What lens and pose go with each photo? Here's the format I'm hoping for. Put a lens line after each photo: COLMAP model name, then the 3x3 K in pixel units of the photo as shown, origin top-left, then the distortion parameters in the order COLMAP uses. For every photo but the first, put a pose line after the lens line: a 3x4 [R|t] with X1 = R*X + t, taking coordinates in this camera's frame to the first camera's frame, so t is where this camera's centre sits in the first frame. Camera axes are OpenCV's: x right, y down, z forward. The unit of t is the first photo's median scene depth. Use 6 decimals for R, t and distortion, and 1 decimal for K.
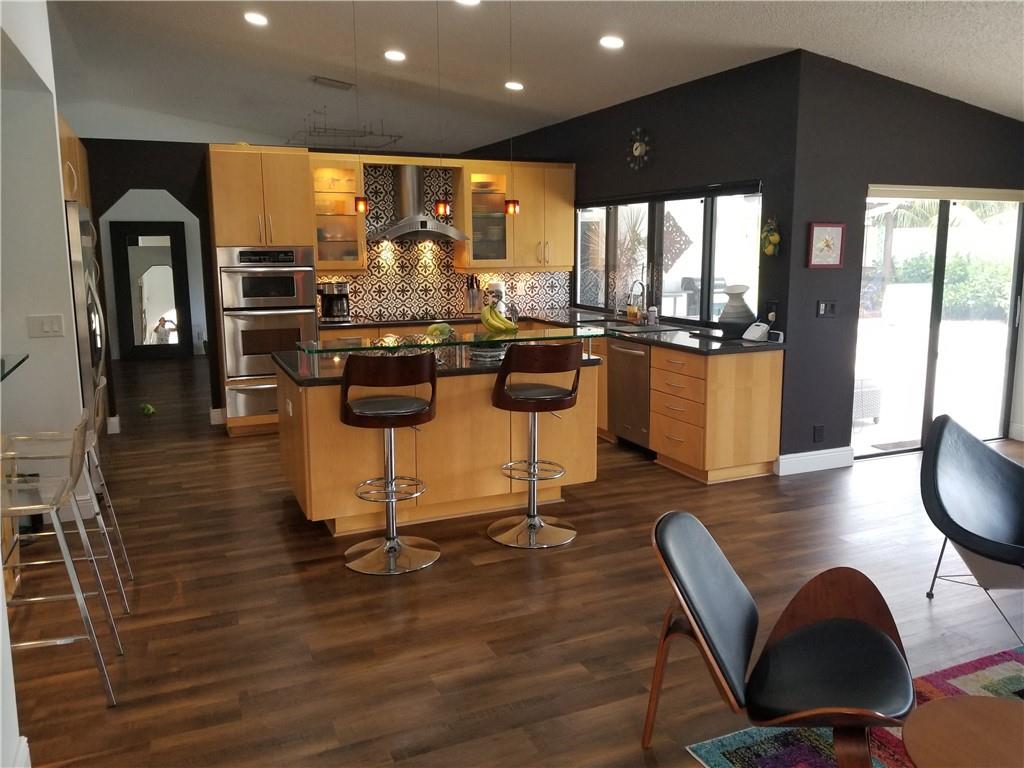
lens RADIAL K [[780.3, 0, 524.7], [0, 780.3, 378.6], [0, 0, 1]] dist [0.006264, 0.002610]
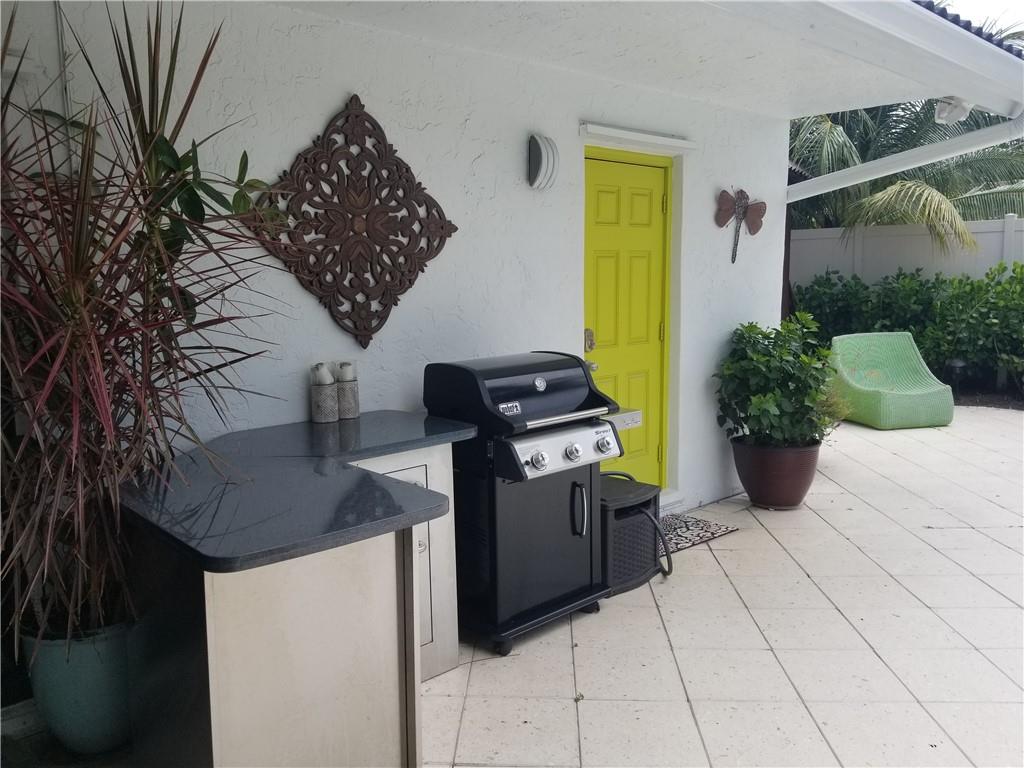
lens RADIAL K [[801.5, 0, 511.8], [0, 801.5, 366.7], [0, 0, 1]] dist [0.077820, -0.123823]
pose [[0.946625, -0.045937, 0.319046, 0.145405], [0.056973, 0.998054, -0.025338, -0.120823], [-0.317261, 0.042163, 0.947400, 0.745450]]
